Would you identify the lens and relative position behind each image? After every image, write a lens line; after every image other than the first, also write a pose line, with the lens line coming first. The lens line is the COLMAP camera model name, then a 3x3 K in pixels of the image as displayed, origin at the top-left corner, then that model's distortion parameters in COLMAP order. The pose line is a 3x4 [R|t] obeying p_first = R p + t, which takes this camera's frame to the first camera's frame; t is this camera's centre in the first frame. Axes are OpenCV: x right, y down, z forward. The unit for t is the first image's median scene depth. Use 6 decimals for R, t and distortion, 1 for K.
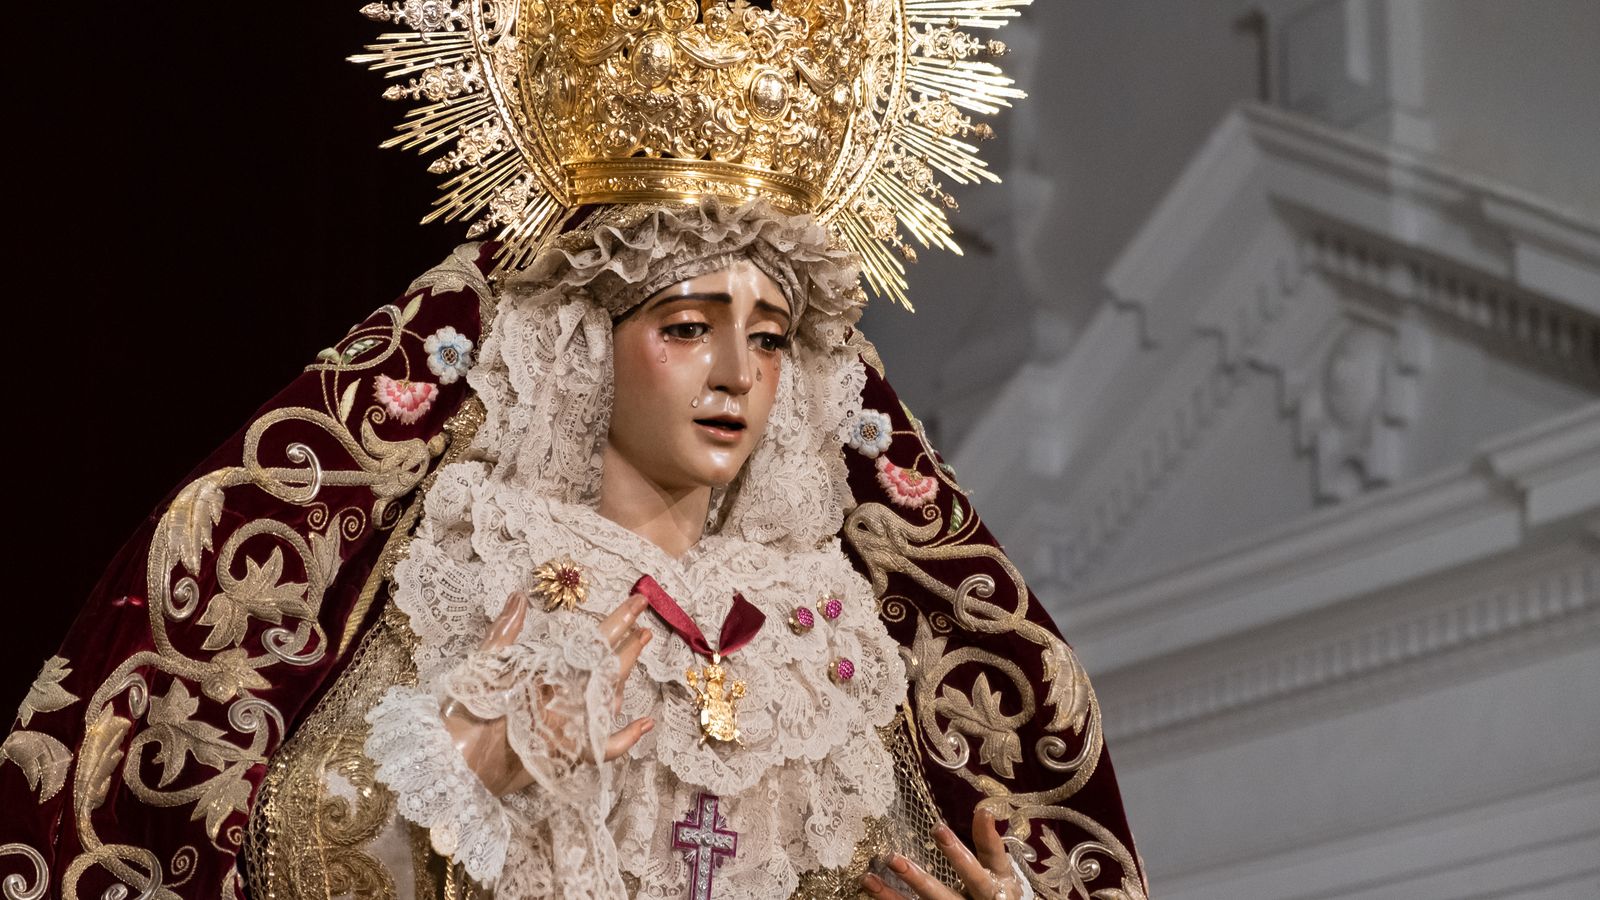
lens RADIAL K [[3901.6, 0, 801.8], [0, 3901.6, 461.5], [0, 0, 1]] dist [0.077819, 0.000000]
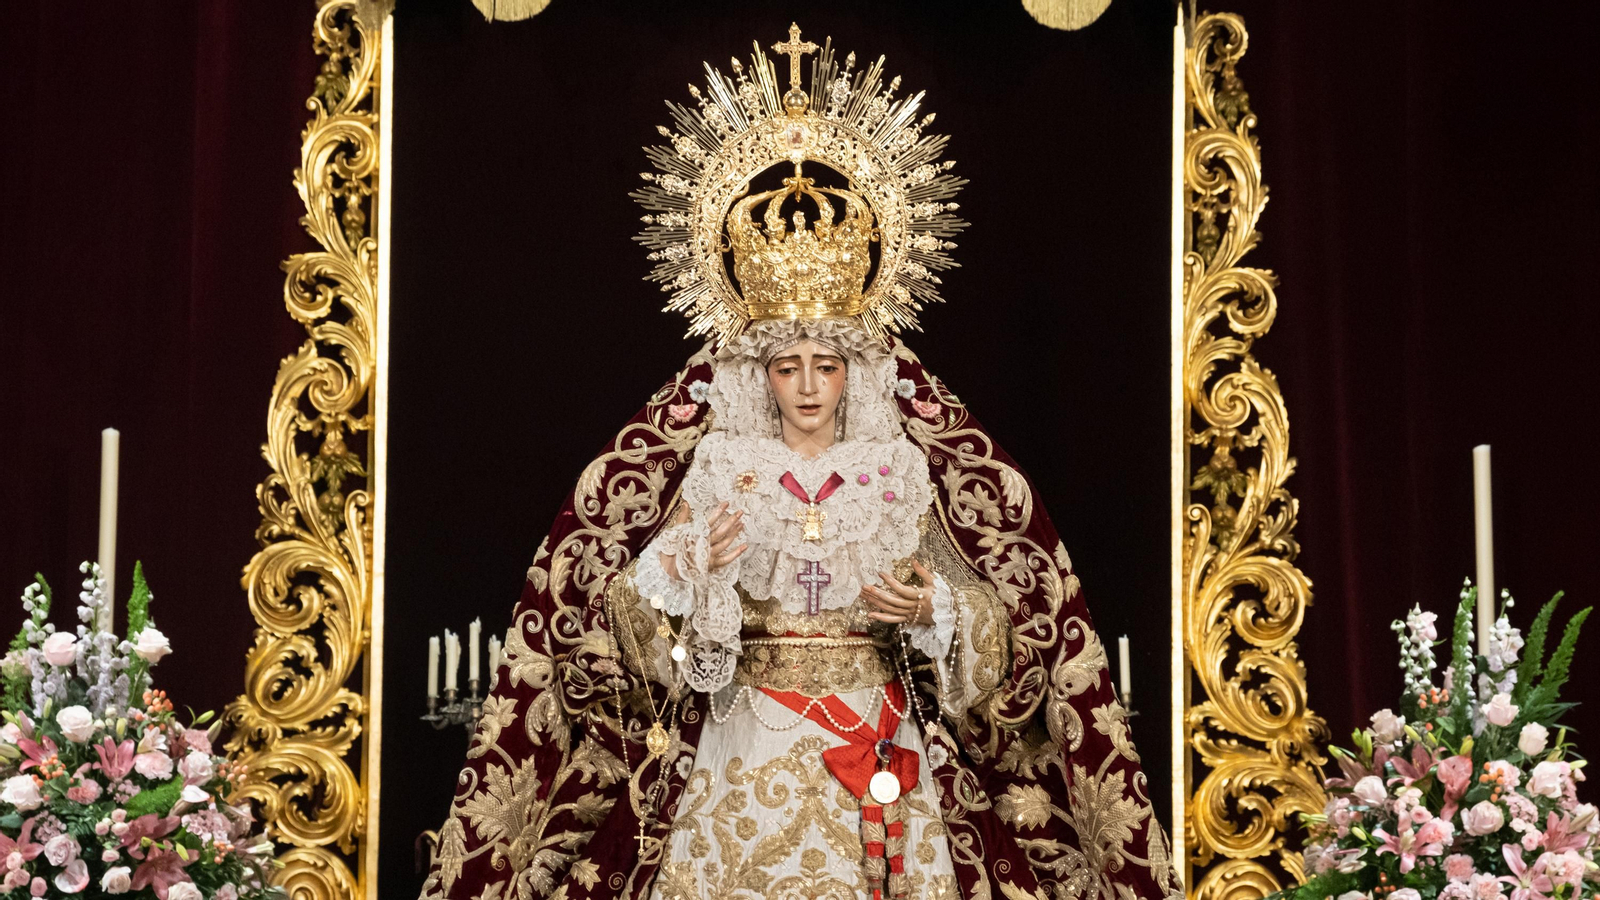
lens RADIAL K [[3901.6, 0, 819.4], [0, 3901.6, 540.1], [0, 0, 1]] dist [0.077819, 0.000000]
pose [[0.837580, -0.047288, -0.544265, 1.279919], [0.160619, 0.973532, 0.162595, -0.316980], [0.522170, -0.223606, 0.823006, -0.987335]]
